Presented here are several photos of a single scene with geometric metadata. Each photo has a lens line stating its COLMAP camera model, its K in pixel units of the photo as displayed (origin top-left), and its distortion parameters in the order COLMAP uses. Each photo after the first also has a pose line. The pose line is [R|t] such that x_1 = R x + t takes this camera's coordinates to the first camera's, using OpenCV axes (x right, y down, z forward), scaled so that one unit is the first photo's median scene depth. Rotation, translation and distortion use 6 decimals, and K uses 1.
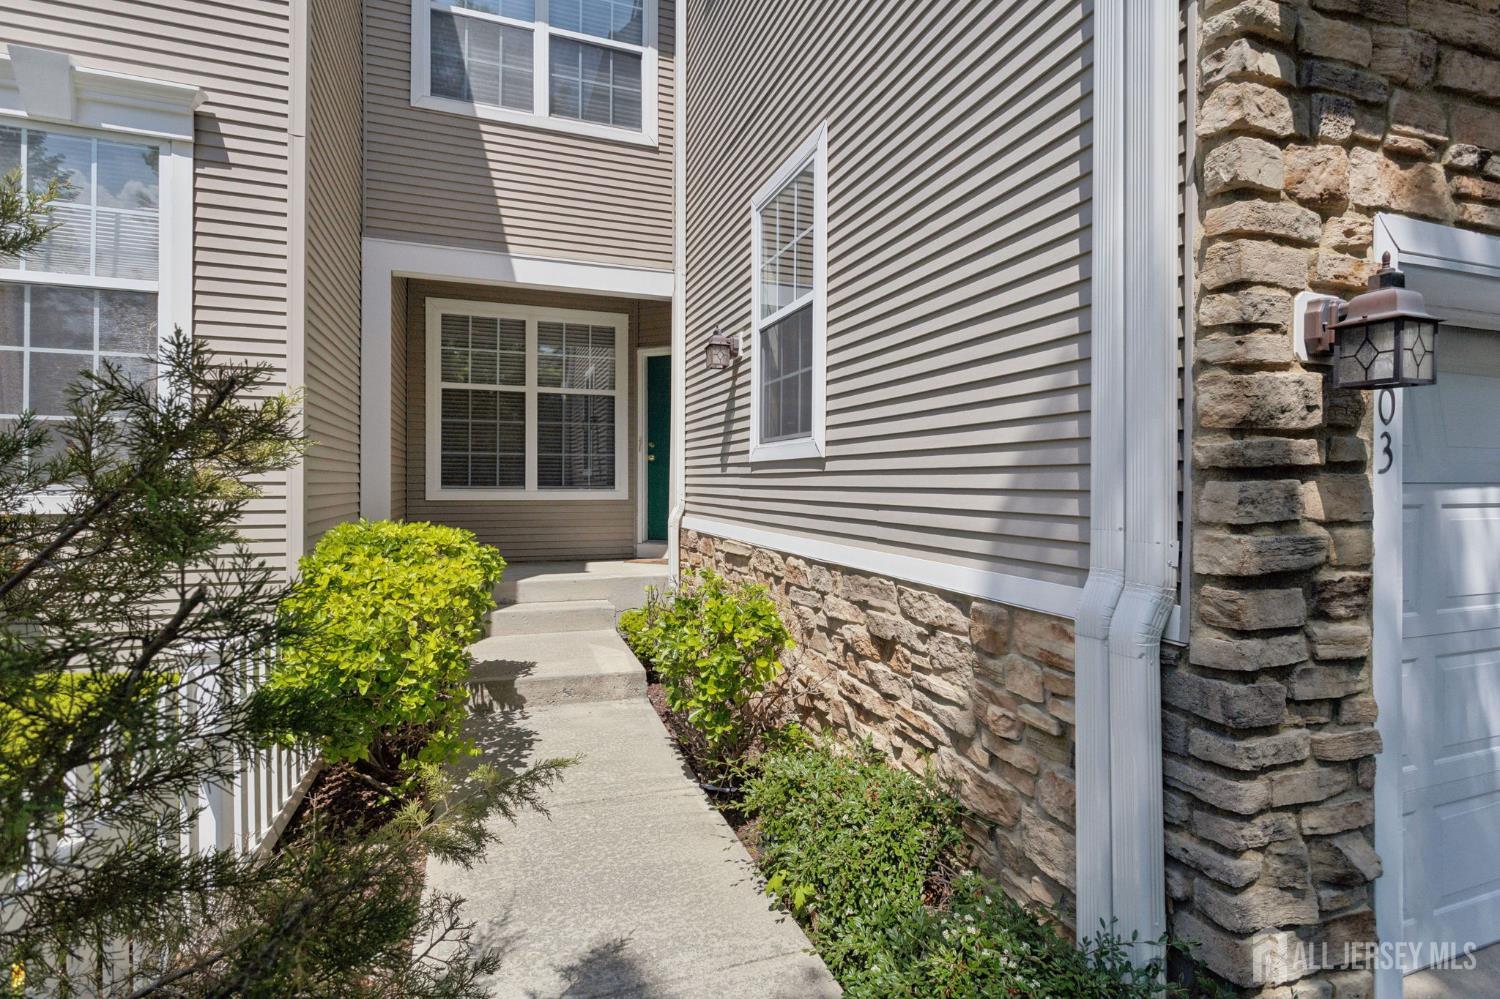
lens RADIAL K [[712.8, 0, 749.5], [0, 712.8, 487.8], [0, 0, 1]] dist [0.001496, 0.001558]
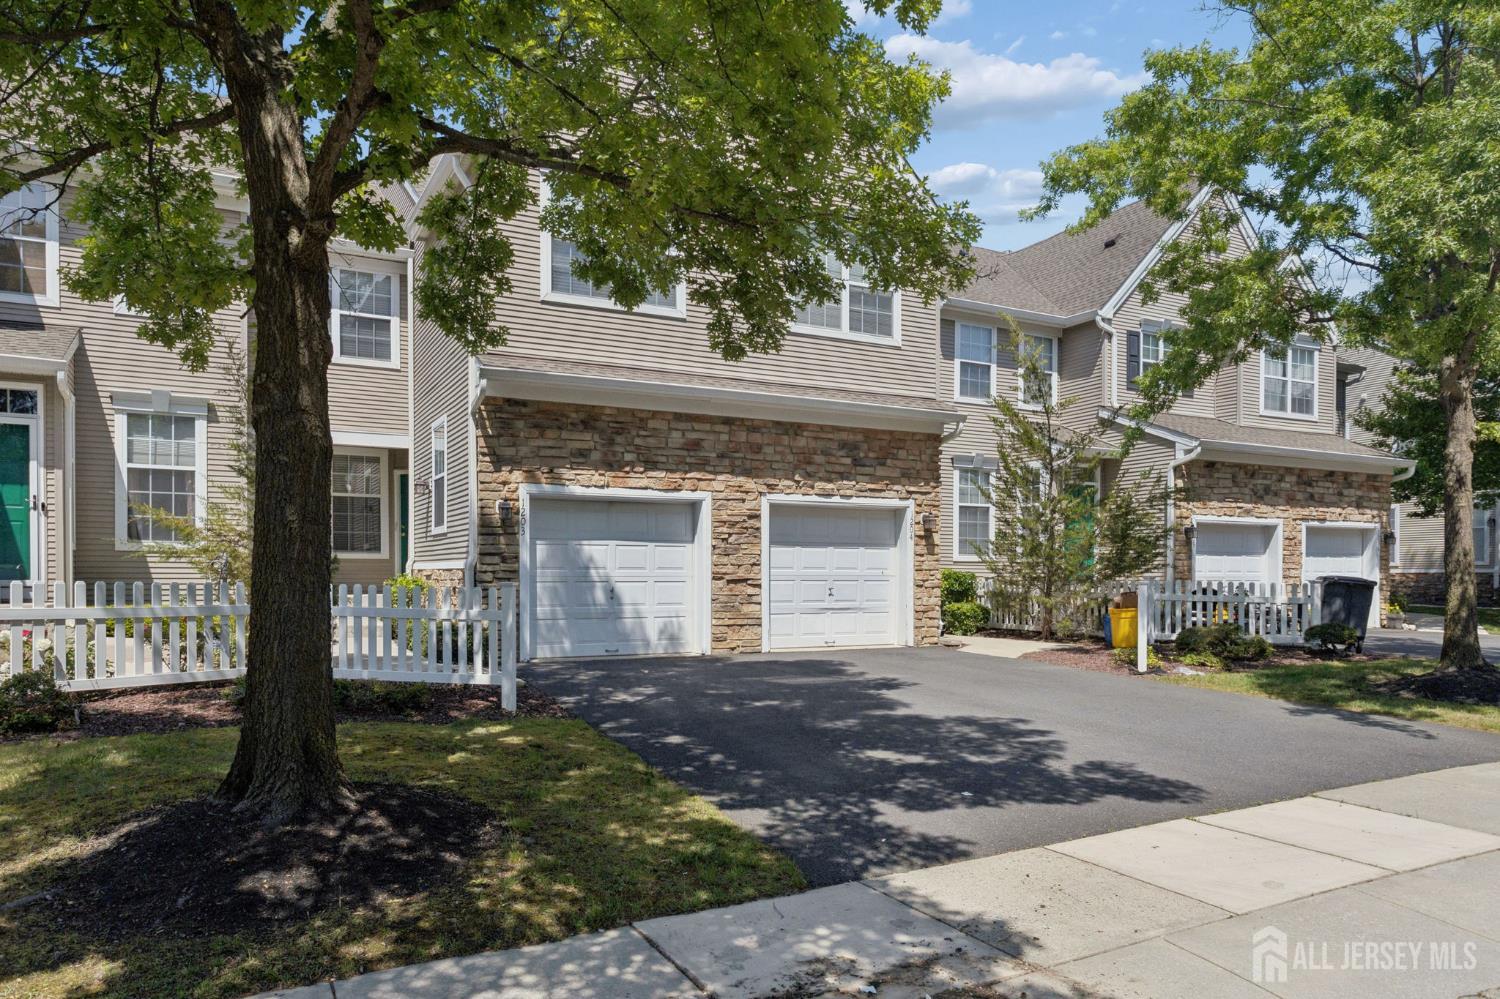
lens RADIAL K [[976.5, 0, 744.0], [0, 976.5, 603.6], [0, 0, 1]] dist [-0.006056, -0.000653]
pose [[0.991045, -0.004357, 0.133458, 0.719354], [0.001533, 0.999773, 0.021251, 0.150713], [-0.133520, -0.020856, 0.990827, -2.853116]]
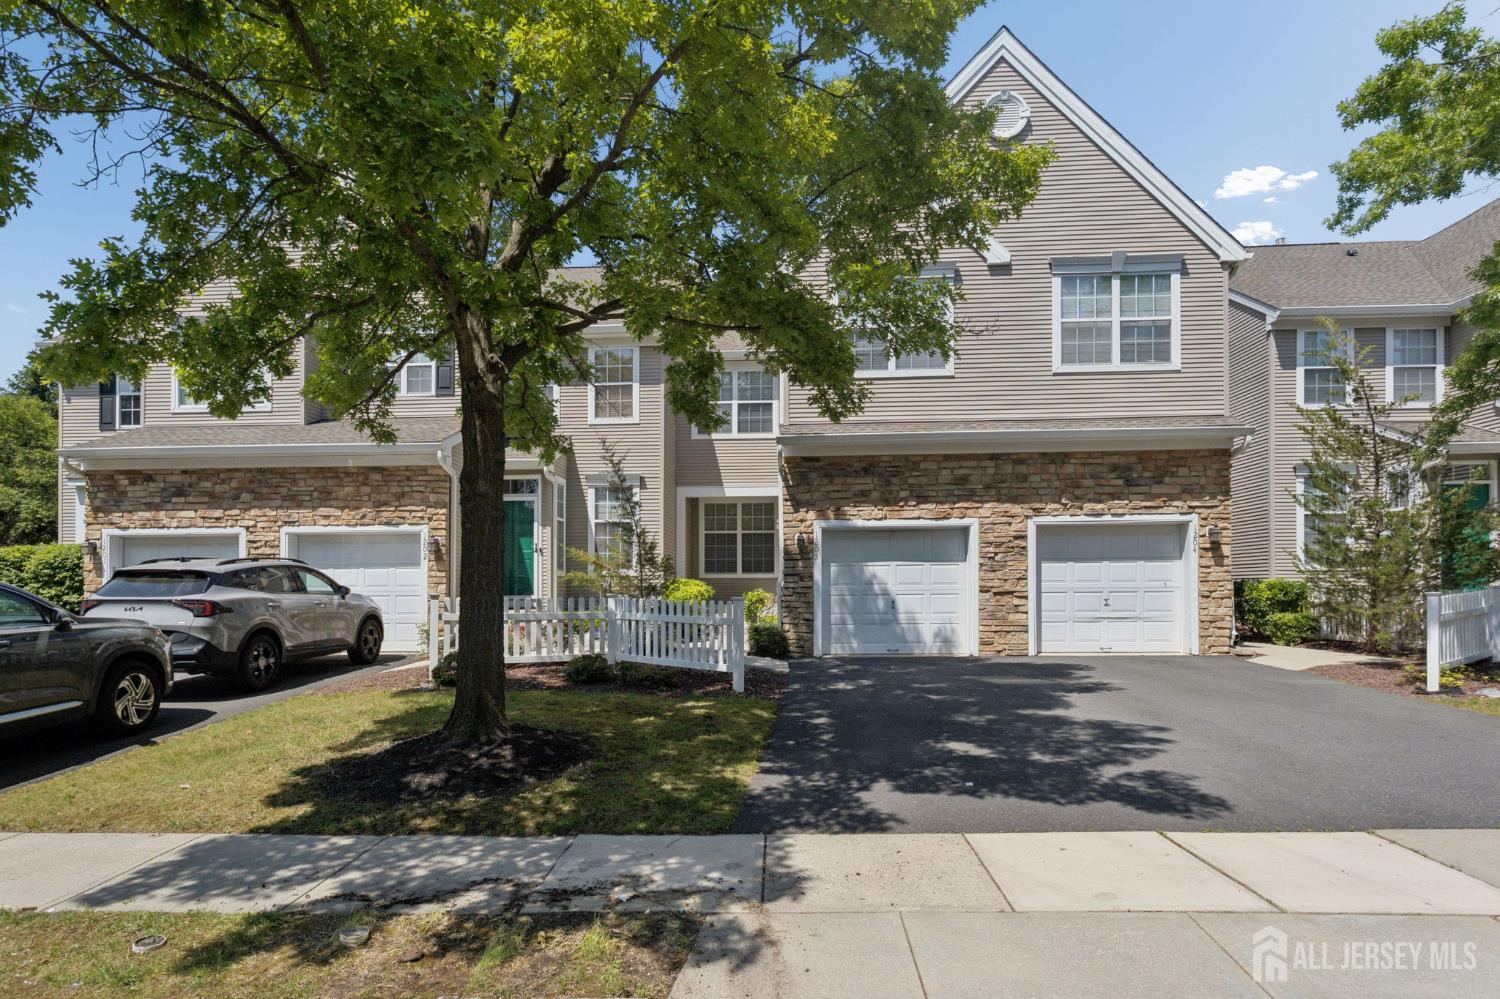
lens RADIAL K [[801.9, 0, 750.2], [0, 801.9, 593.8], [0, 0, 1]] dist [-0.006843, -0.001098]
pose [[0.921079, -0.006592, -0.389320, 1.520257], [0.007274, 0.999974, 0.000278, 0.136902], [0.389308, -0.003088, 0.921103, -2.863247]]
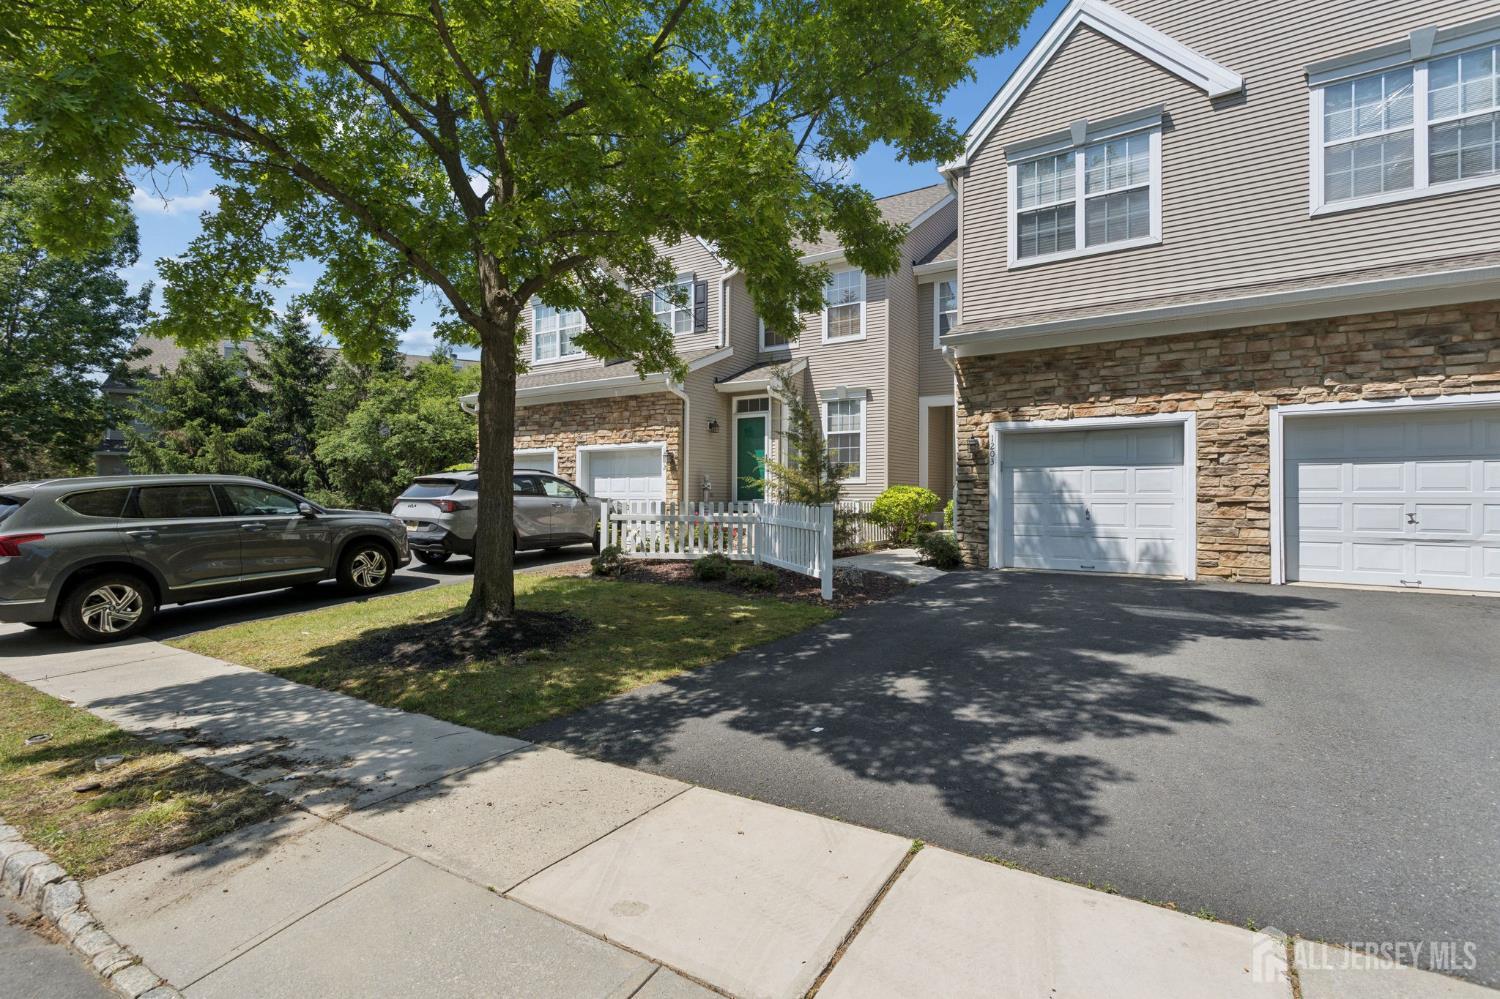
lens RADIAL K [[712.8, 0, 749.5], [0, 712.8, 487.8], [0, 0, 1]] dist [0.001496, 0.001558]
pose [[0.598149, -0.012478, -0.801288, 2.158106], [-0.004767, 0.999806, -0.019128, 0.143661], [0.801371, 0.015261, 0.597973, -2.049889]]
